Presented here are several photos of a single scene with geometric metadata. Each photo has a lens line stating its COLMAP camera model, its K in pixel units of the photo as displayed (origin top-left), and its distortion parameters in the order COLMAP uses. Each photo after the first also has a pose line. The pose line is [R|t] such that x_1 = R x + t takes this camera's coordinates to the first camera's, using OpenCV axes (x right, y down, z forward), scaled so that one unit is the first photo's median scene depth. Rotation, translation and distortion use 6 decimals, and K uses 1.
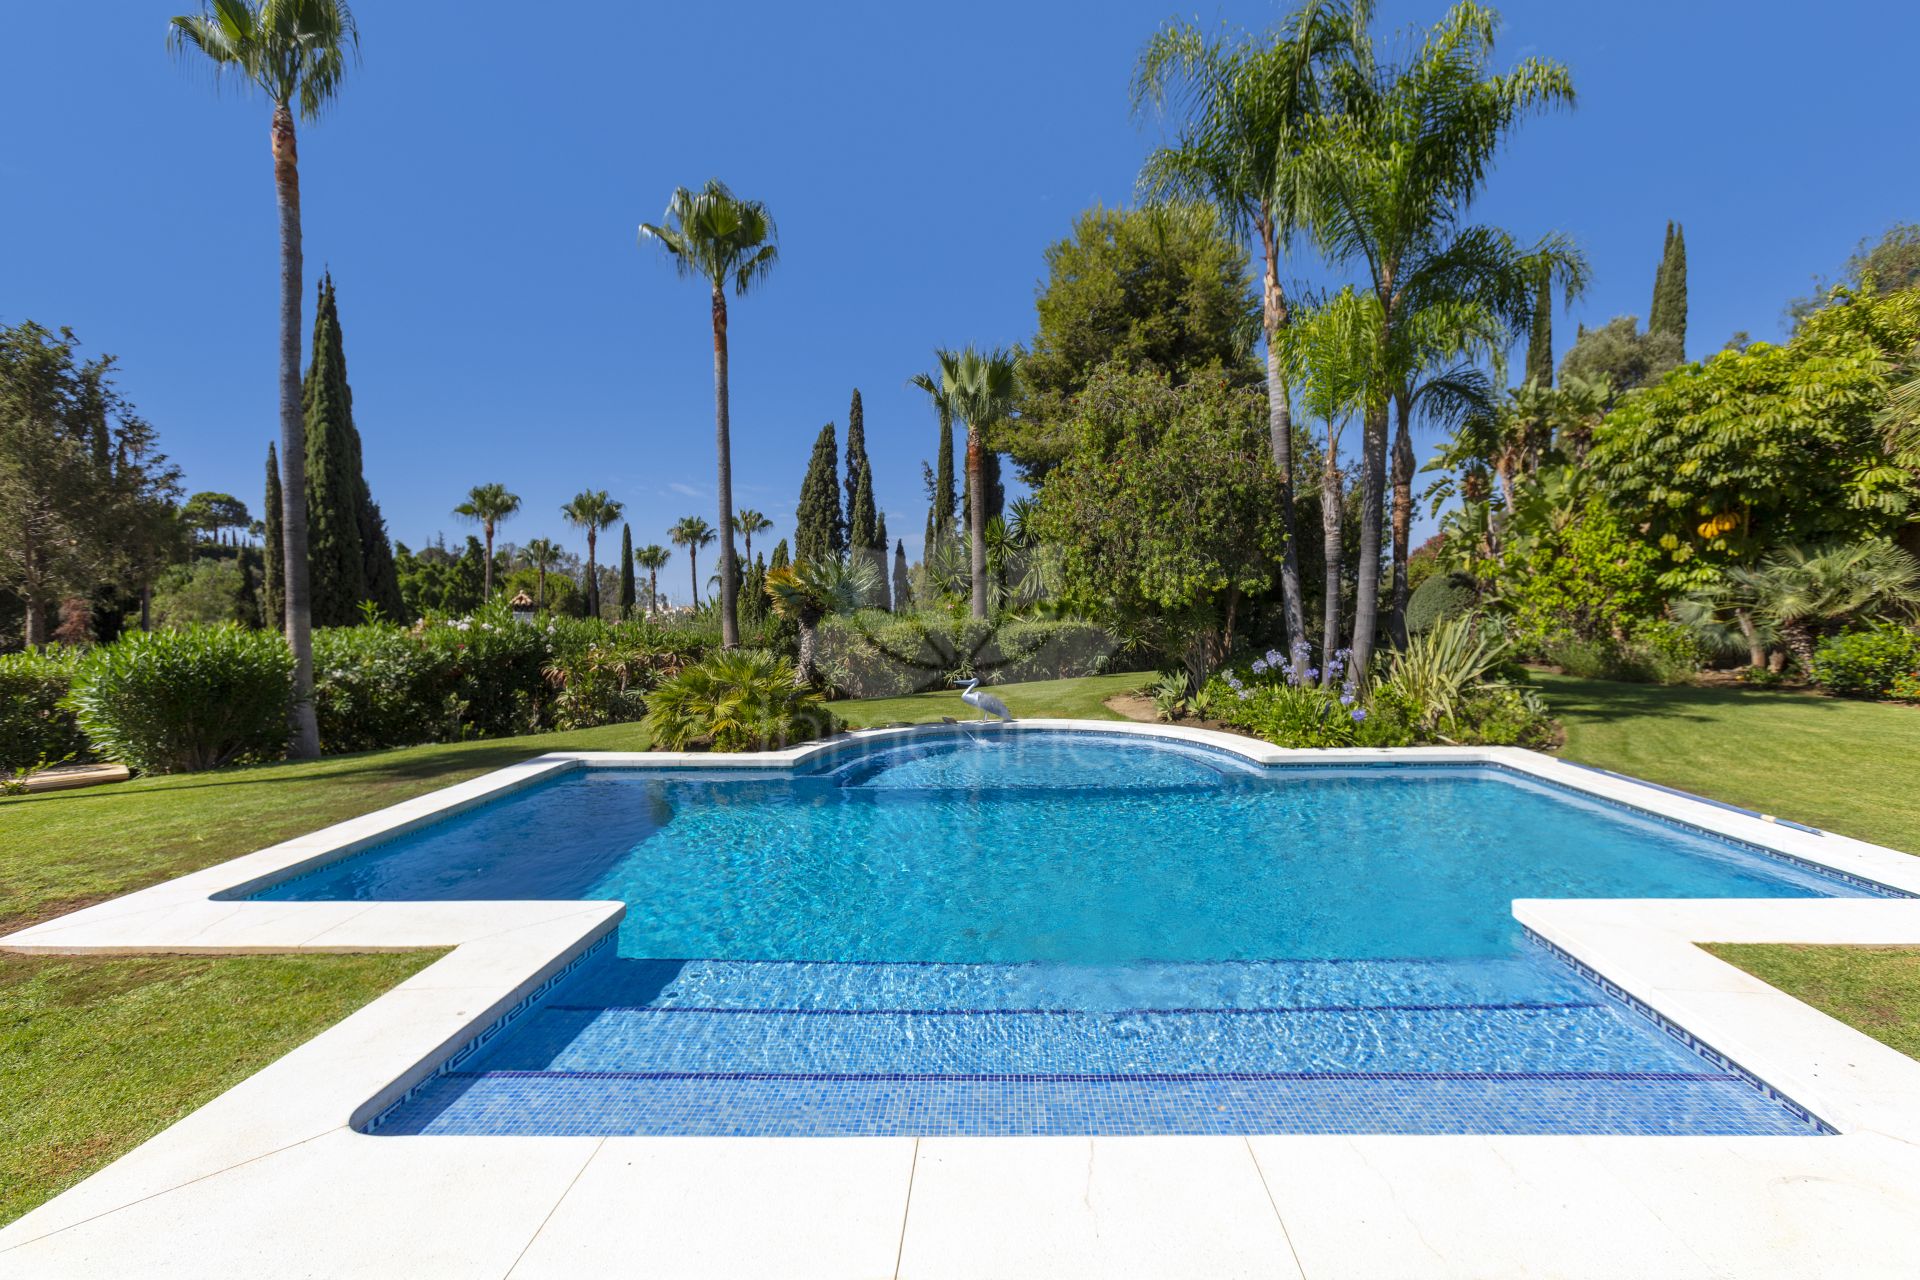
lens RADIAL K [[882.7, 0, 967.3], [0, 882.7, 624.0], [0, 0, 1]] dist [-0.025492, 0.023095]
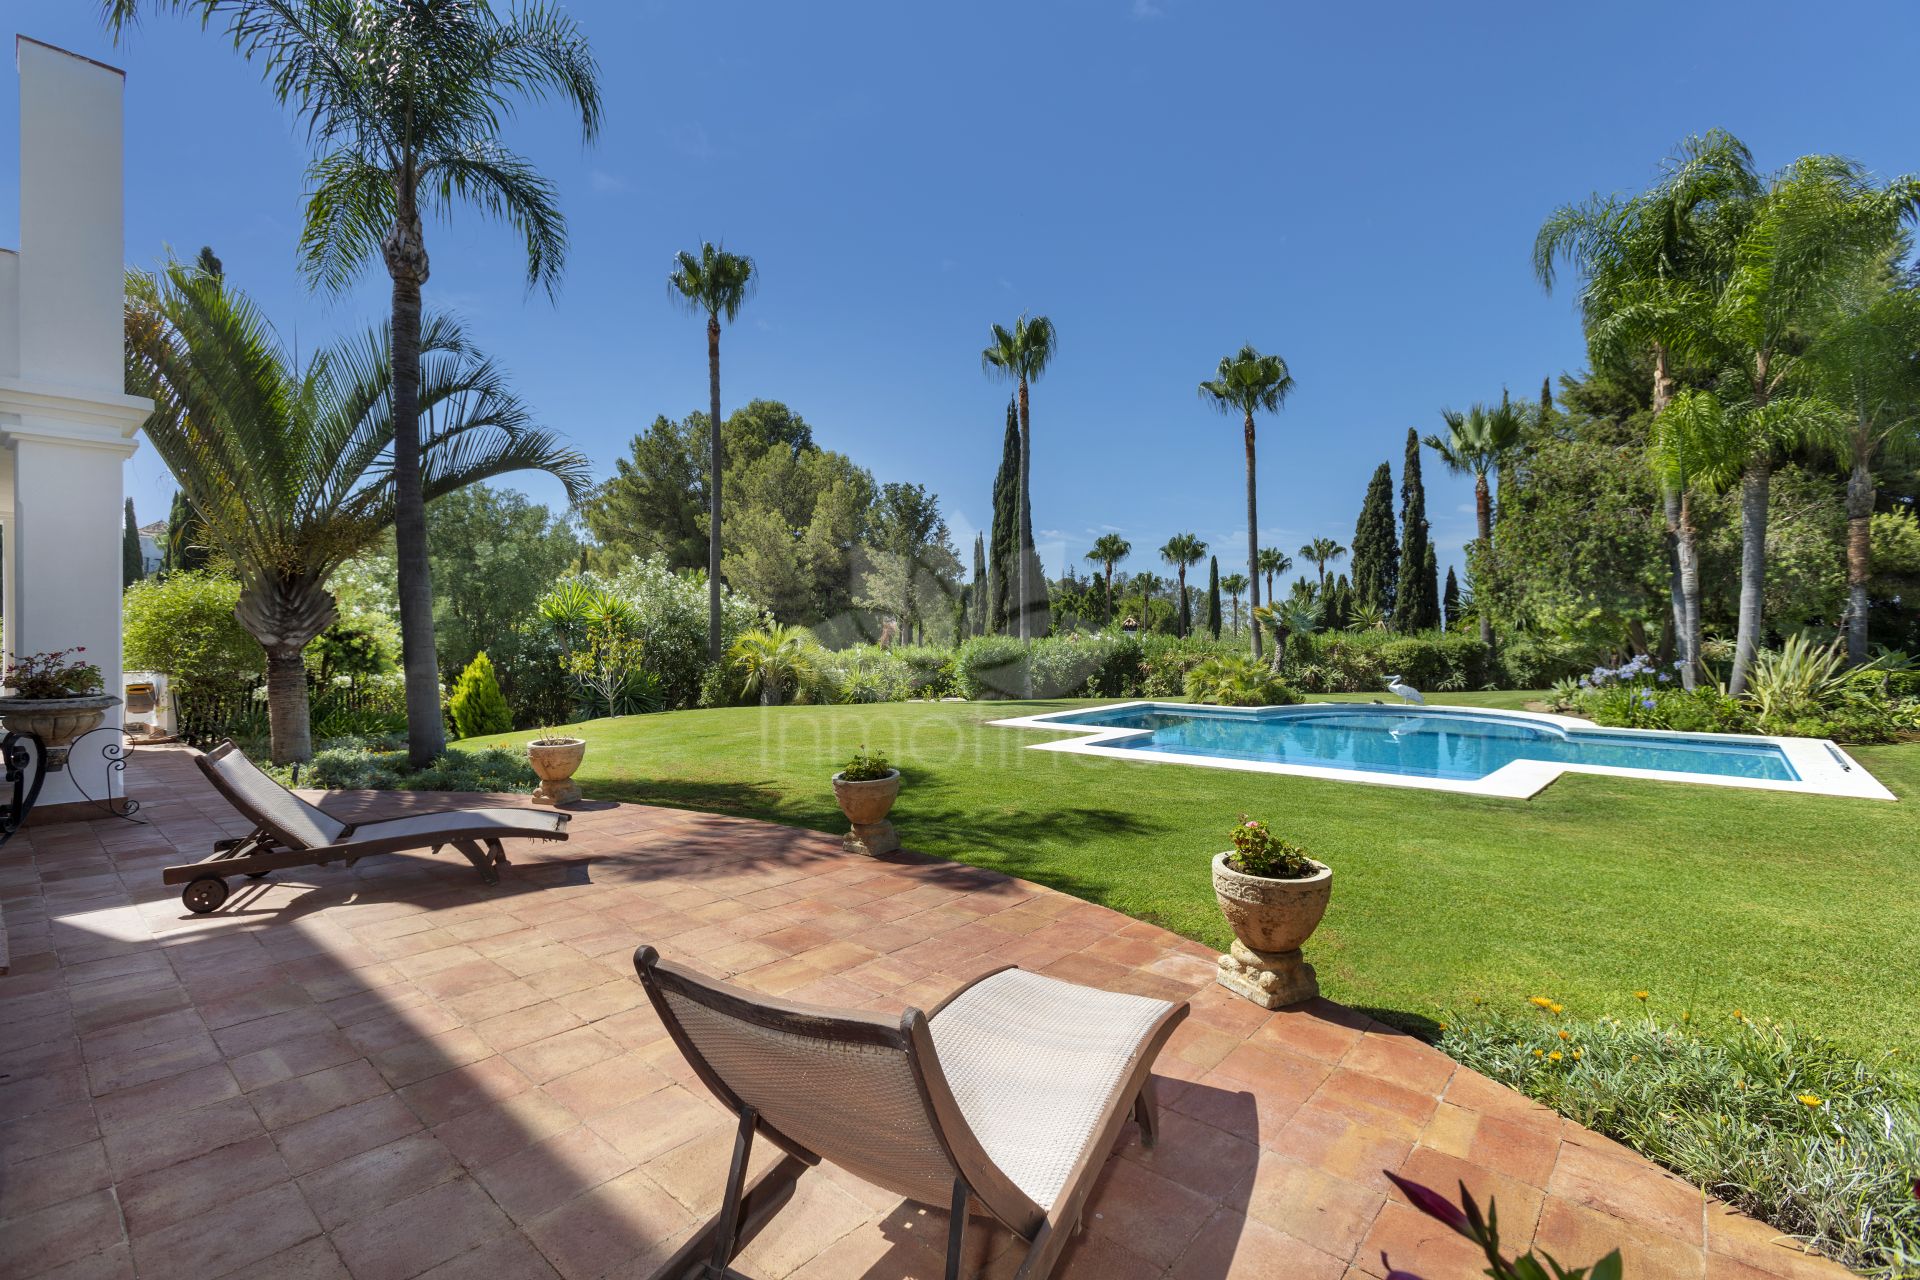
lens RADIAL K [[882.7, 0, 967.3], [0, 882.7, 624.0], [0, 0, 1]] dist [-0.025492, 0.023095]
pose [[0.793127, 0.002057, -0.609053, 0.101959], [-0.016570, 0.999697, -0.018202, 0.003781], [0.608831, 0.024528, 0.792921, -0.192786]]
